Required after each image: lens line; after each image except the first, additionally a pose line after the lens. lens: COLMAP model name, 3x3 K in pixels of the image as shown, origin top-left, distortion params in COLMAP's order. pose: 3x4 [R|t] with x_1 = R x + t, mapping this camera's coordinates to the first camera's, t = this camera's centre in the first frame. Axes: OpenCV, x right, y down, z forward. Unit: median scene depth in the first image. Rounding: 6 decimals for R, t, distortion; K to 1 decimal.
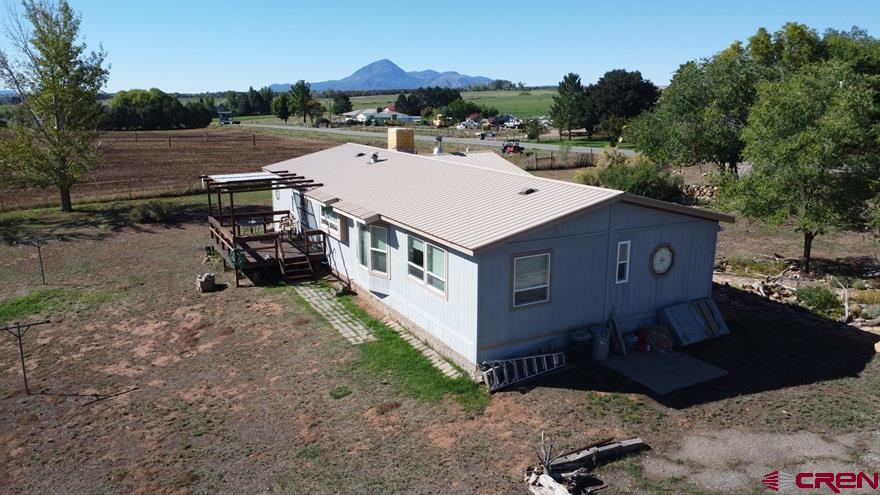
lens RADIAL K [[645.1, 0, 440.0], [0, 645.1, 247.5], [0, 0, 1]] dist [0.003467, 0.000154]
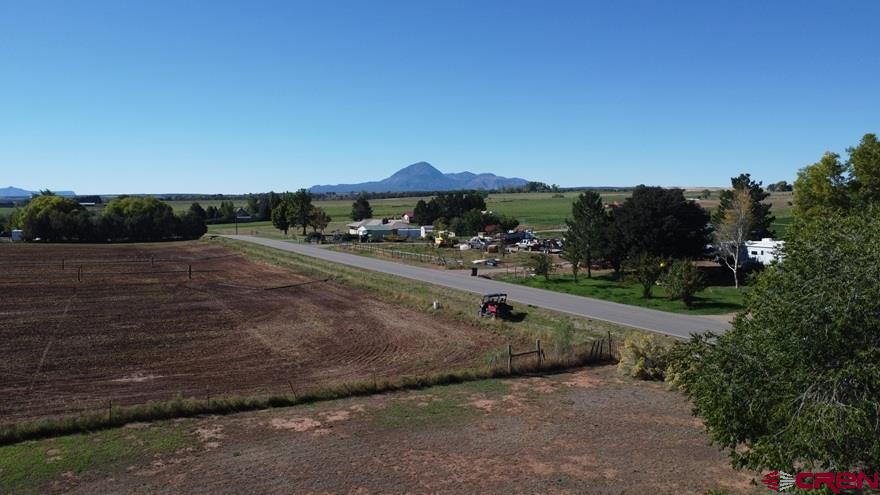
lens RADIAL K [[645.1, 0, 440.0], [0, 645.1, 247.5], [0, 0, 1]] dist [0.003467, 0.000154]
pose [[0.998358, 0.005341, -0.057035, 0.033344], [-0.013877, 0.988536, -0.150344, -0.040848], [0.055578, 0.150889, 0.986987, 0.115539]]
